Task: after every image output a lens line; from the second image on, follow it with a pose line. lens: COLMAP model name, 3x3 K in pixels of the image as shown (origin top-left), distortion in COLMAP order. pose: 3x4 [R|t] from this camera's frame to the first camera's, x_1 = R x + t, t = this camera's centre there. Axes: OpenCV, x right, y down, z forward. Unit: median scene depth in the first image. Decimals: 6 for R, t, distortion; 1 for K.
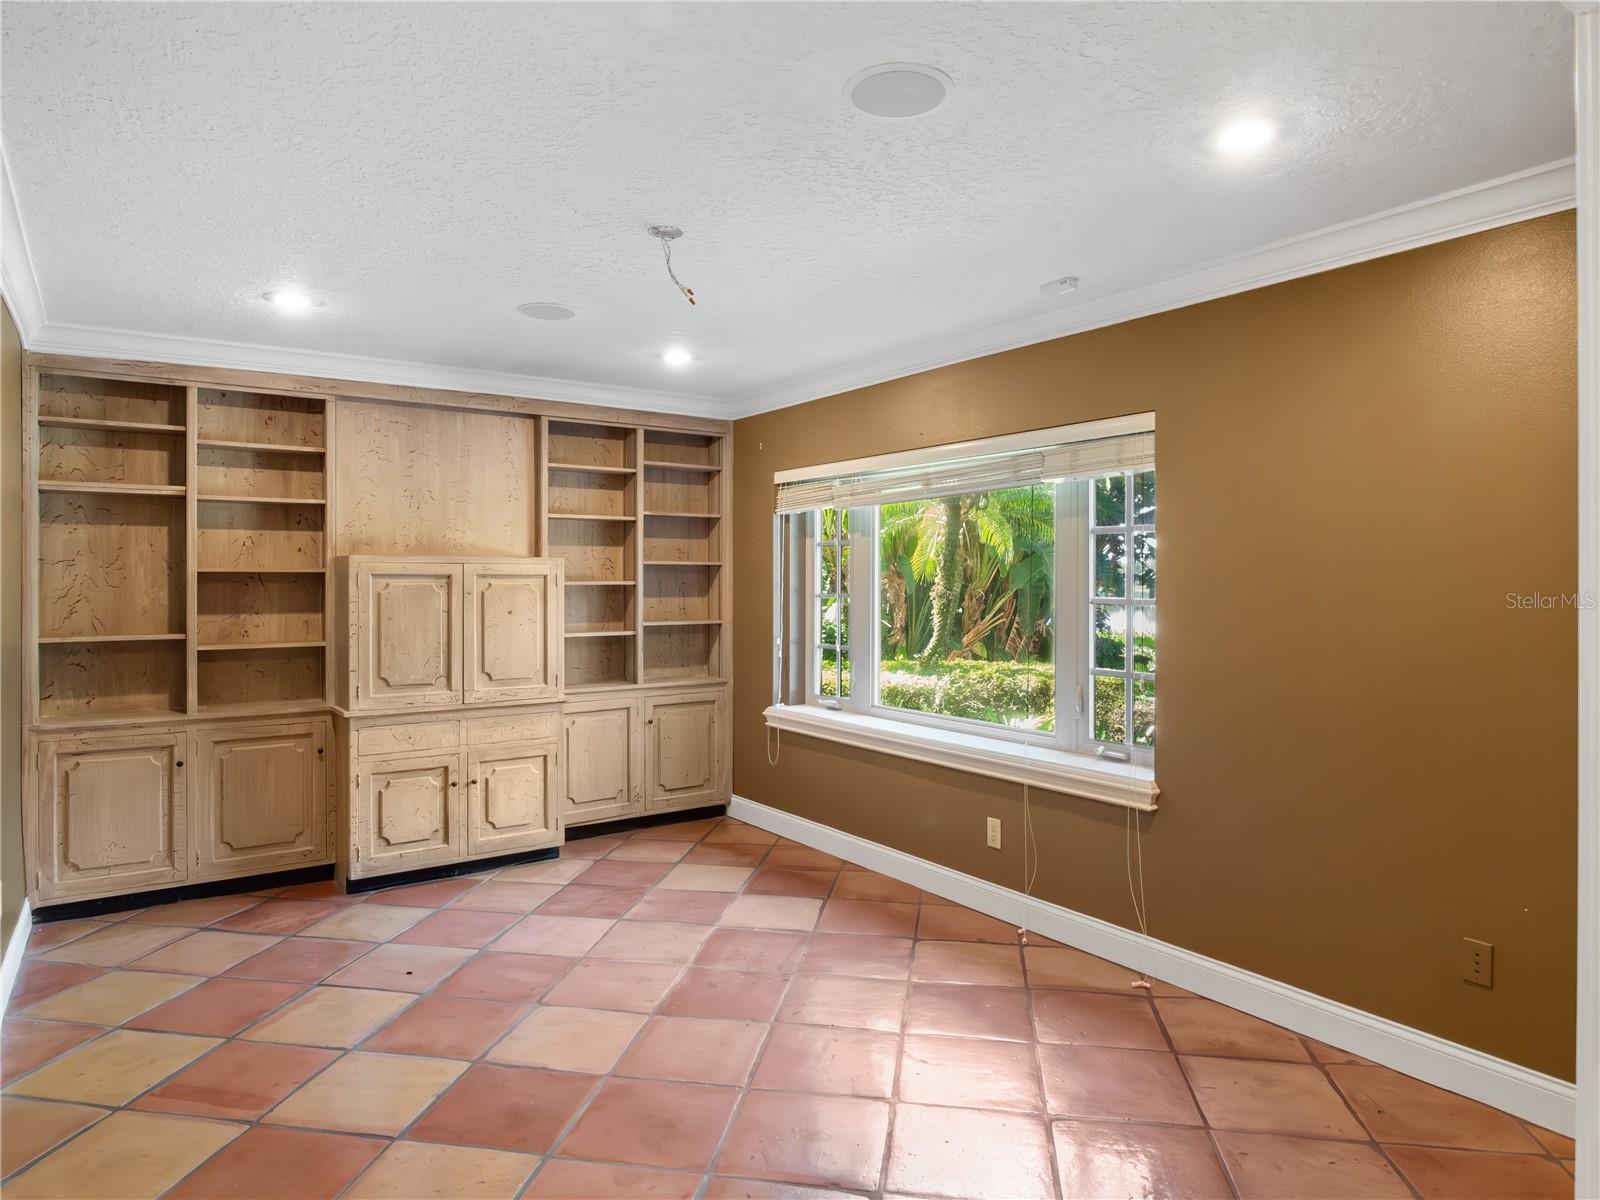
lens RADIAL K [[978.2, 0, 799.5], [0, 978.2, 588.4], [0, 0, 1]] dist [-0.016911, 0.001470]
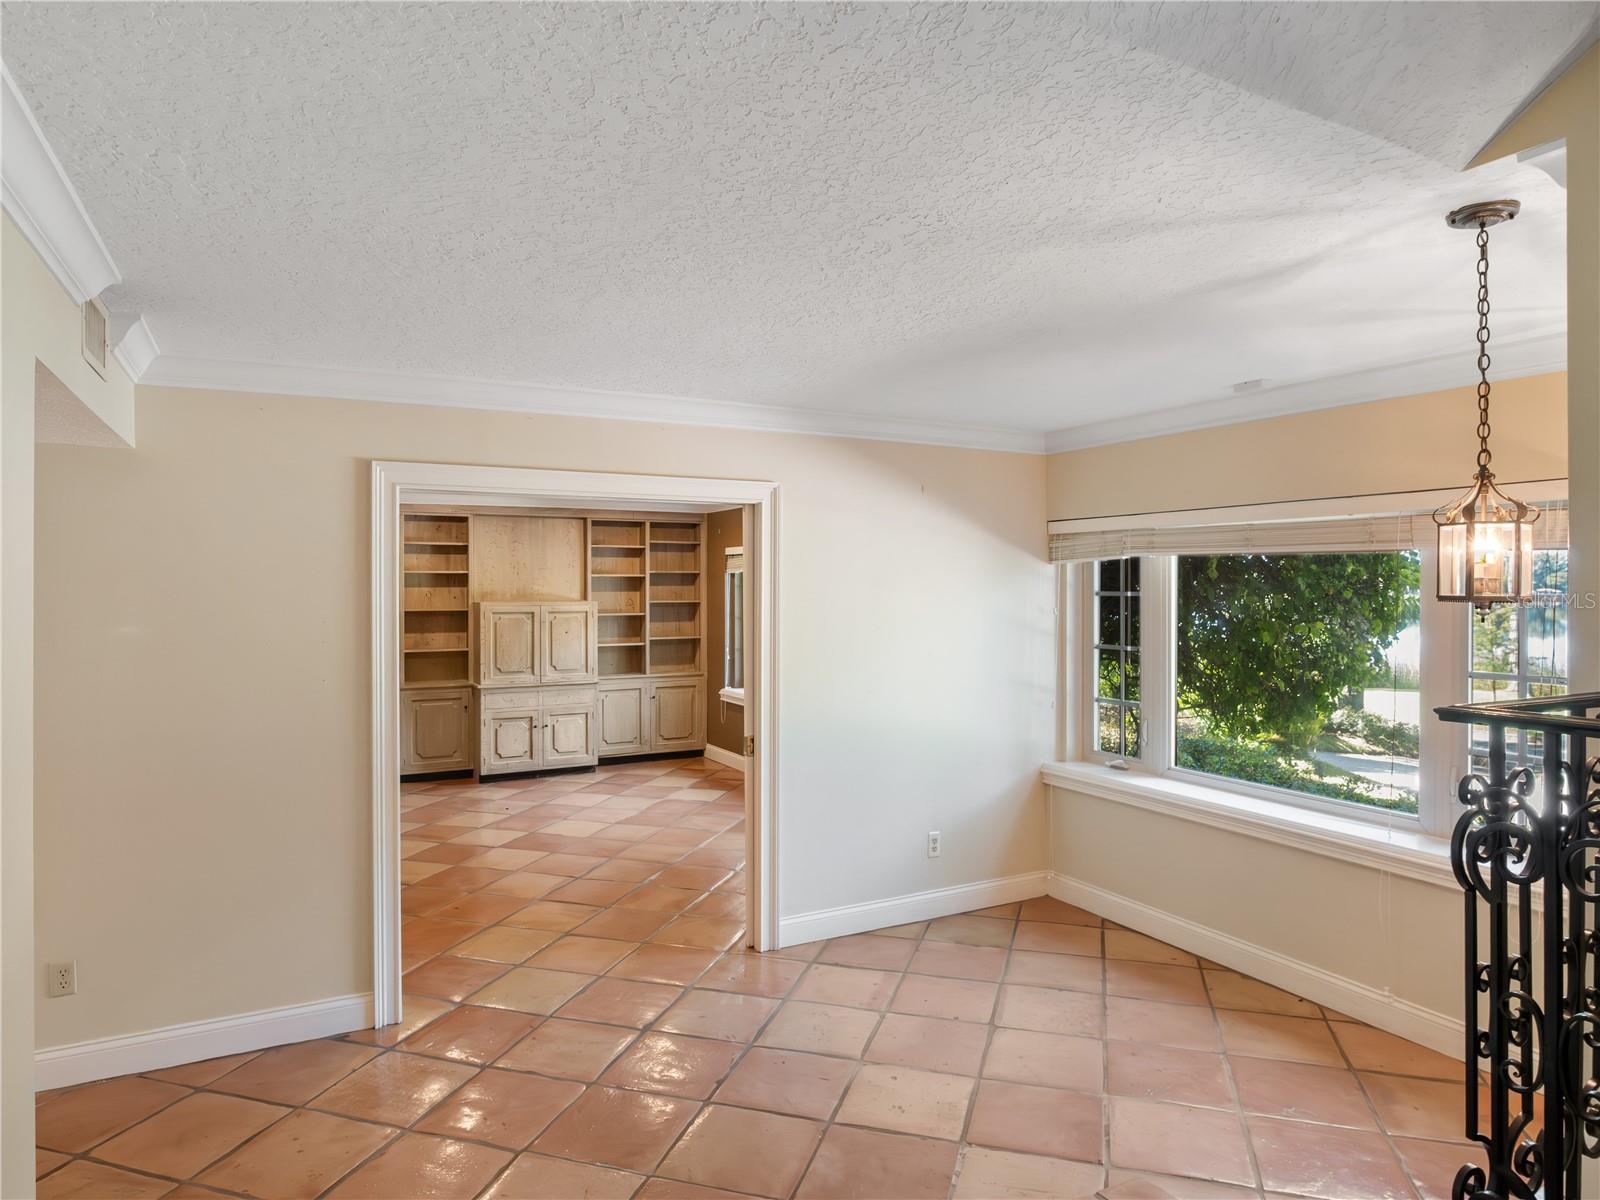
lens RADIAL K [[966.0, 0, 800.0], [0, 966.0, 600.0], [0, 0, 1]] dist [-0.021268, 0.003572]
pose [[0.992677, 0.000275, -0.120796, 0.339135], [0.000188, 0.999993, 0.003816, -0.041334], [0.120796, -0.003811, 0.992670, -0.697831]]
